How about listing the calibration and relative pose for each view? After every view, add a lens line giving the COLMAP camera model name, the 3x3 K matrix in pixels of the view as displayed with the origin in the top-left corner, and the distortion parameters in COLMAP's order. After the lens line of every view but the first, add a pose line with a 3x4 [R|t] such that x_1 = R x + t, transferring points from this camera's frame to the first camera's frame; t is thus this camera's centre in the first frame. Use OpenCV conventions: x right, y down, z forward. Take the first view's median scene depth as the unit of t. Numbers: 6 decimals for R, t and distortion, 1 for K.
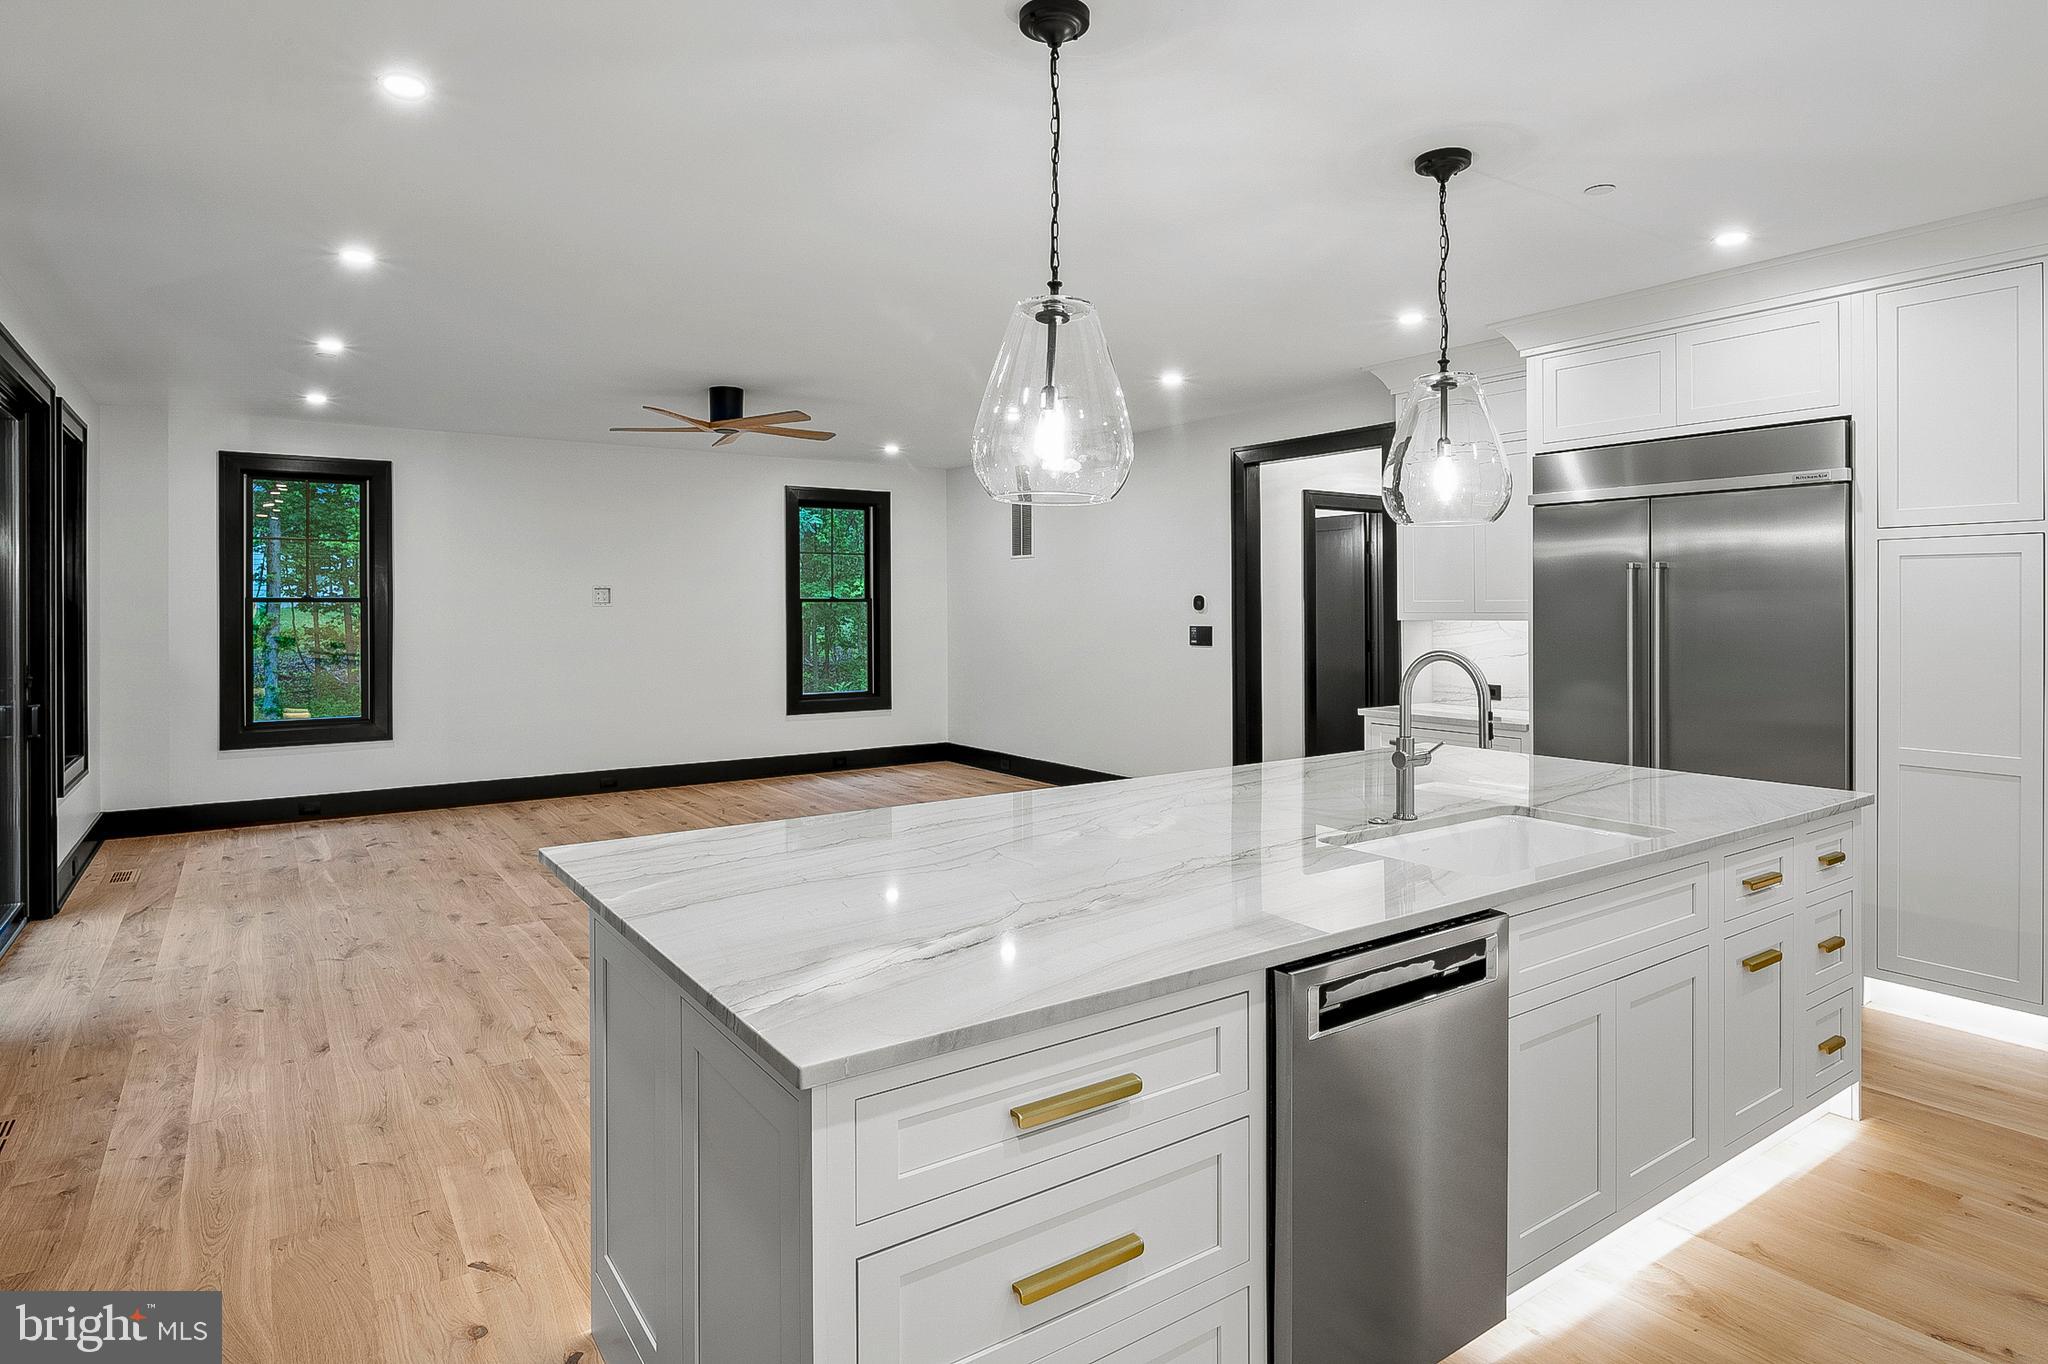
lens RADIAL K [[1107.6, 0, 1023.5], [0, 1107.6, 610.4], [0, 0, 1]] dist [-0.001867, -0.000300]
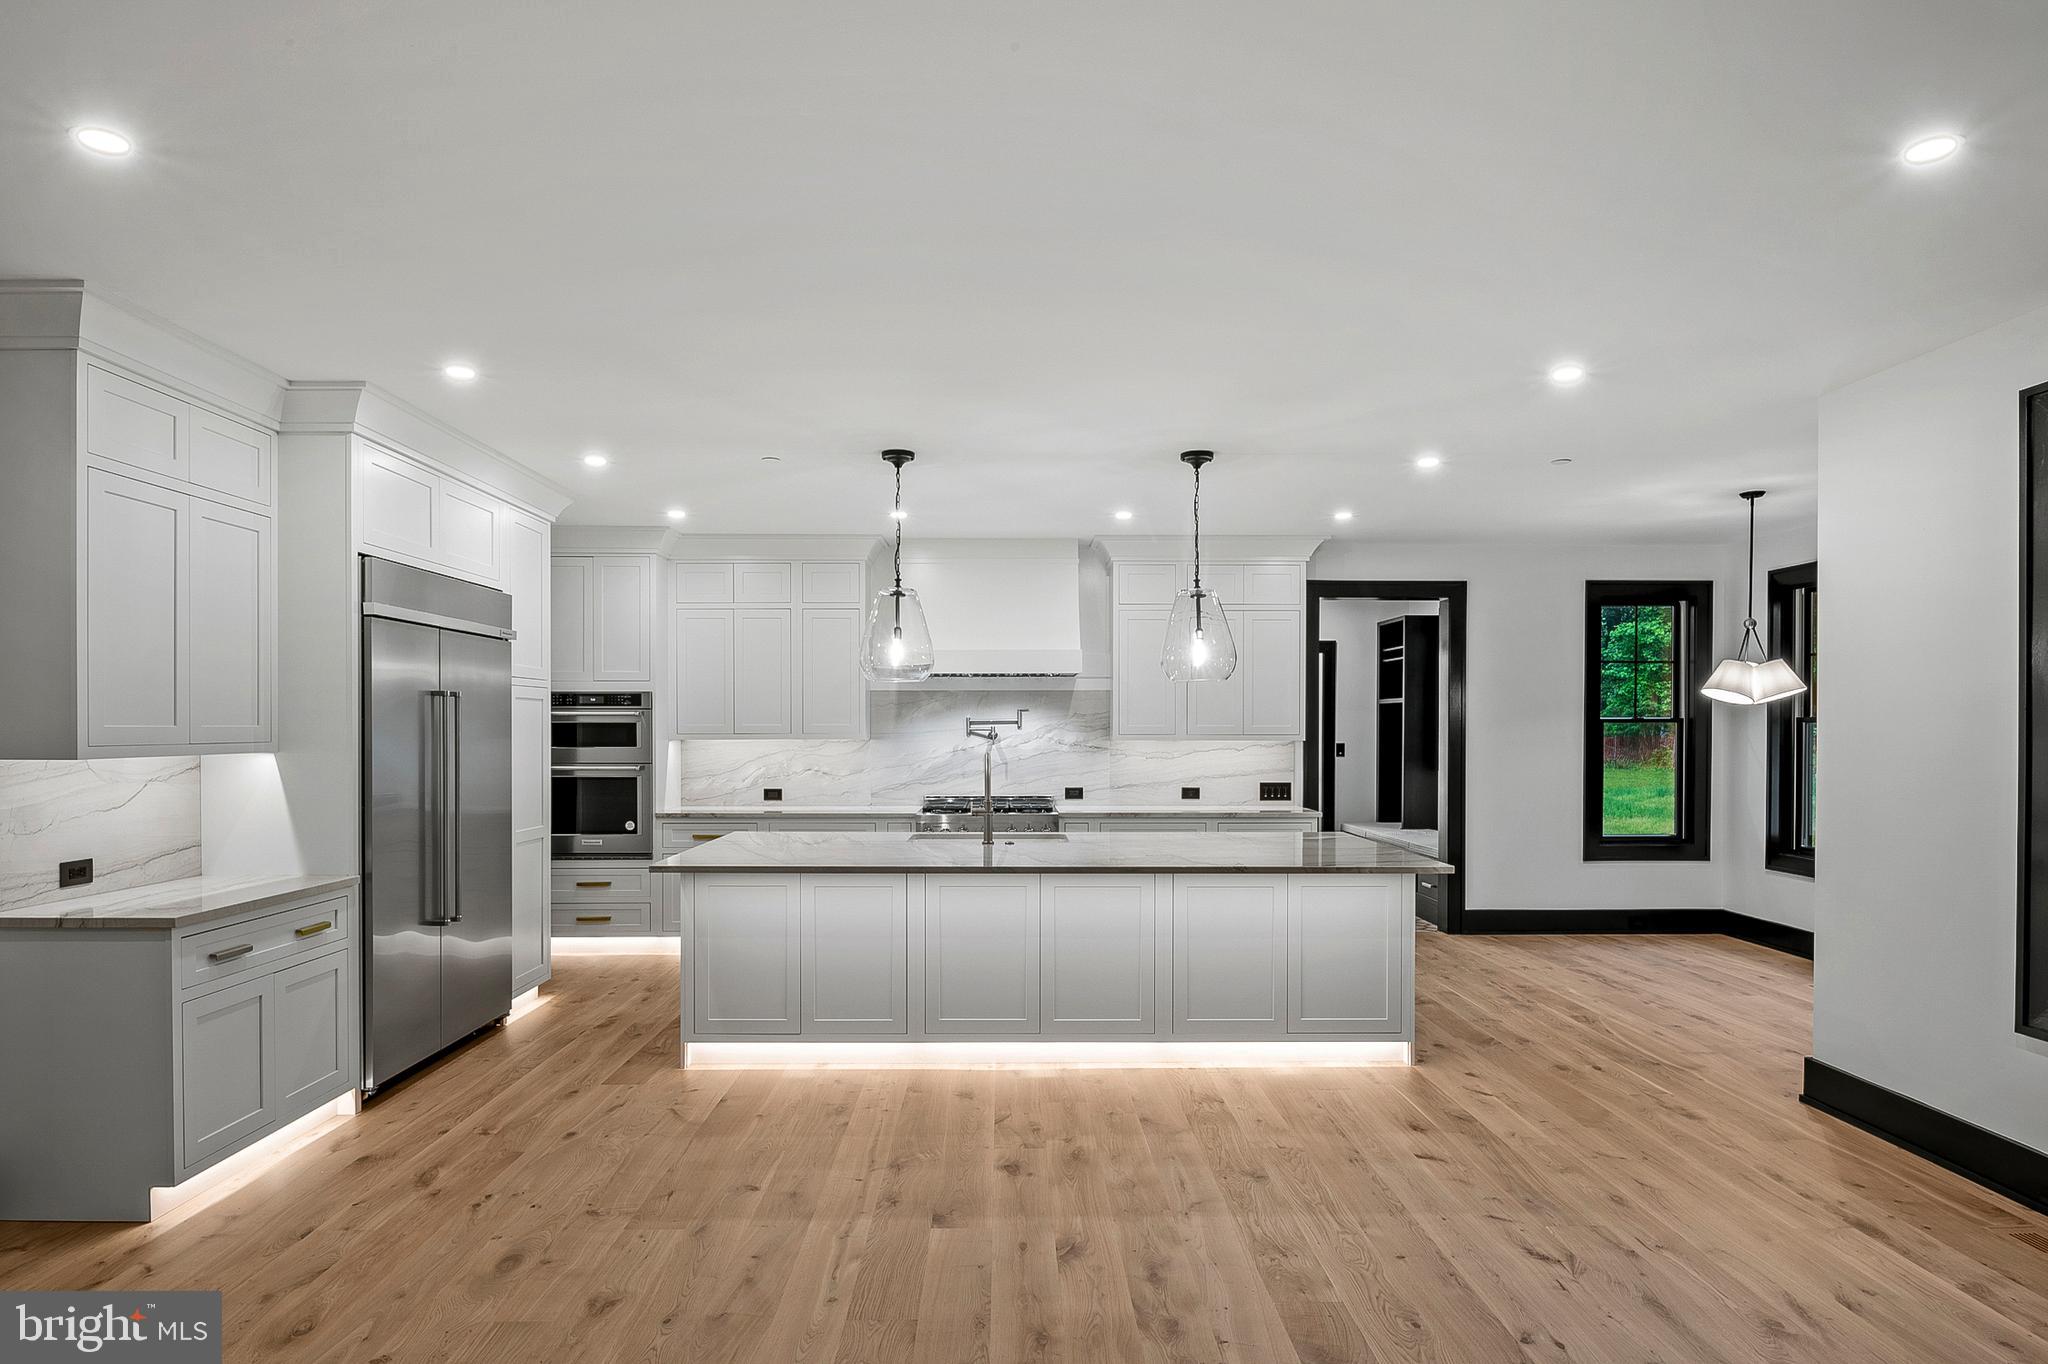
lens RADIAL K [[1111.1, 0, 1020.9], [0, 1111.1, 731.9], [0, 0, 1]] dist [-0.003622, -0.000780]
pose [[-0.830035, 0.002029, 0.557708, -0.493858], [0.005727, 0.999972, 0.004885, -0.007461], [-0.557682, 0.007249, -0.830023, 1.654939]]
